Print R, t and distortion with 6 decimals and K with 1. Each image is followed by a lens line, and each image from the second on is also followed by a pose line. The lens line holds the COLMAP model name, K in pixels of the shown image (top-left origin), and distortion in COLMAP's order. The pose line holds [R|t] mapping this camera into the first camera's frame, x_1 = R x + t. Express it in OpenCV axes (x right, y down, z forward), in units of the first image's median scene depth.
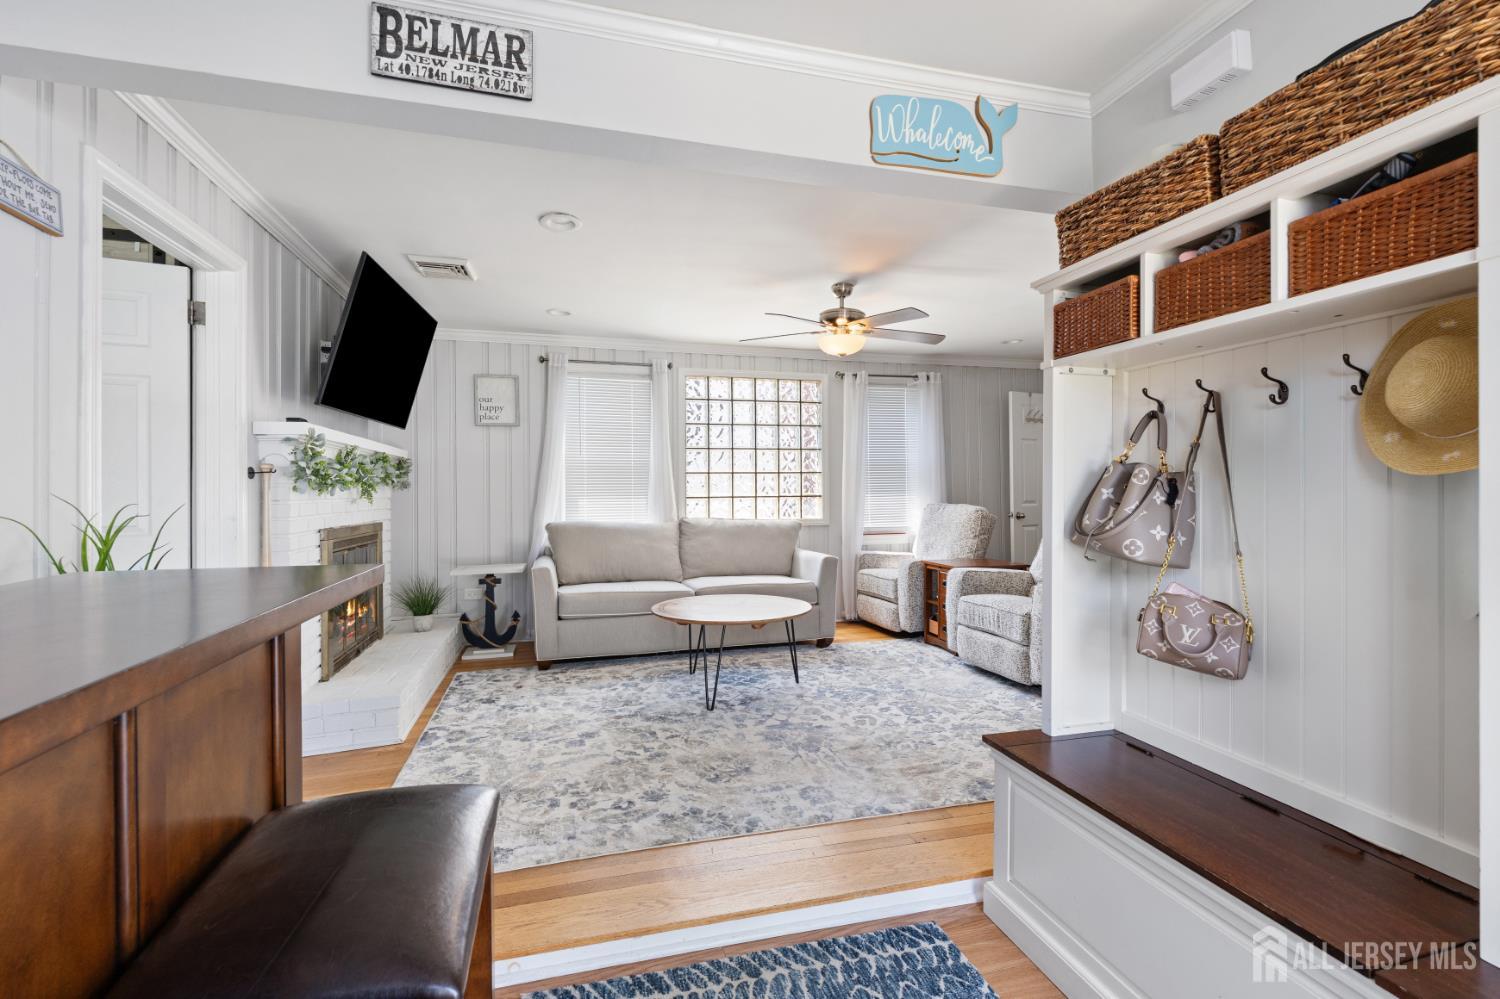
lens RADIAL K [[671.6, 0, 742.1], [0, 671.6, 489.3], [0, 0, 1]] dist [0.009632, -0.005898]
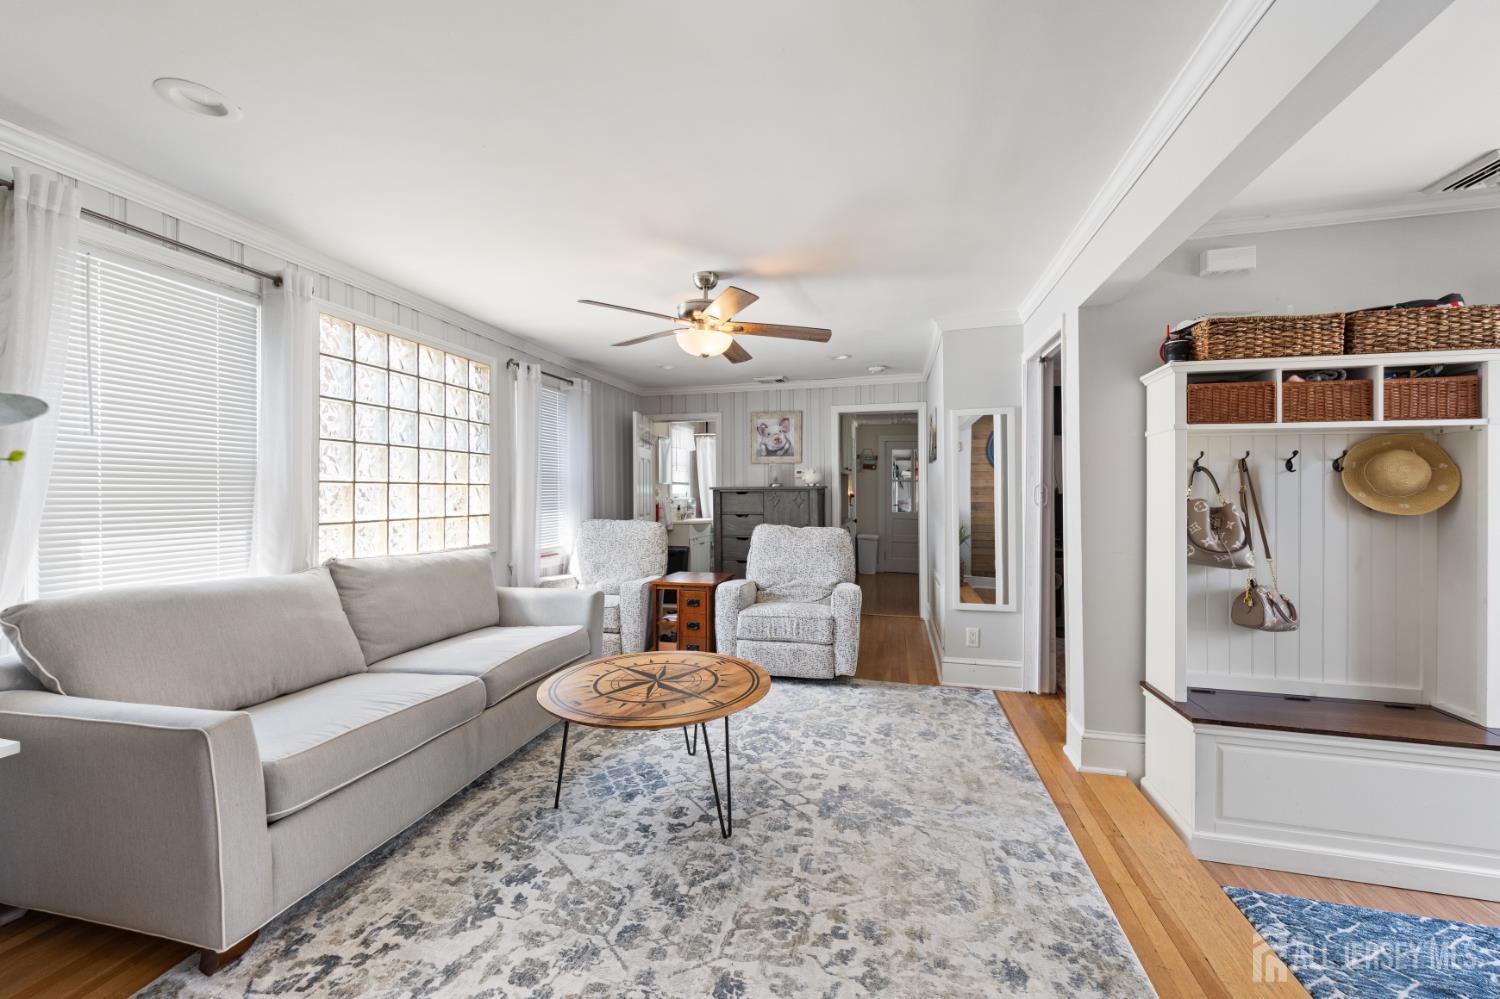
lens RADIAL K [[593.3, 0, 749.4], [0, 593.3, 494.2], [0, 0, 1]] dist [0.009105, -0.001927]
pose [[0.472349, 0.006633, 0.881387, -0.509083], [-0.007213, 0.999967, -0.003660, -0.020178], [-0.881382, -0.004629, 0.472381, 0.606301]]
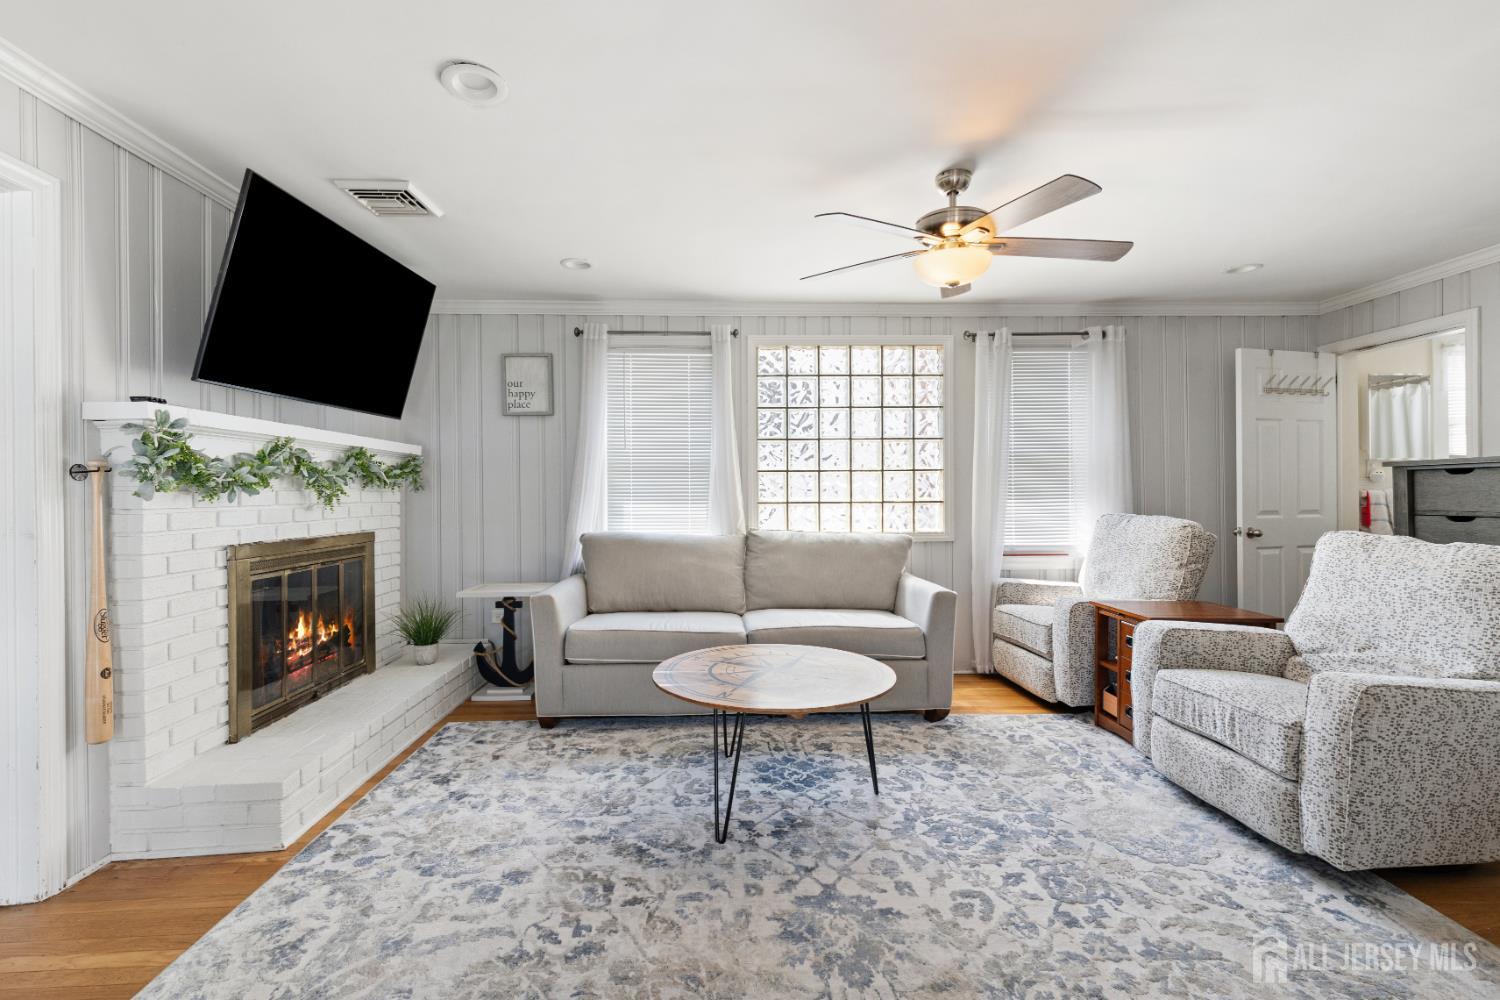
lens RADIAL K [[671.6, 0, 731.7], [0, 671.6, 493.8], [0, 0, 1]] dist [0.009632, -0.005898]
pose [[0.971565, 0.004156, -0.236736, 0.099141], [-0.002272, 0.999964, 0.008229, -0.006480], [0.236761, -0.007457, 0.971539, 0.336671]]
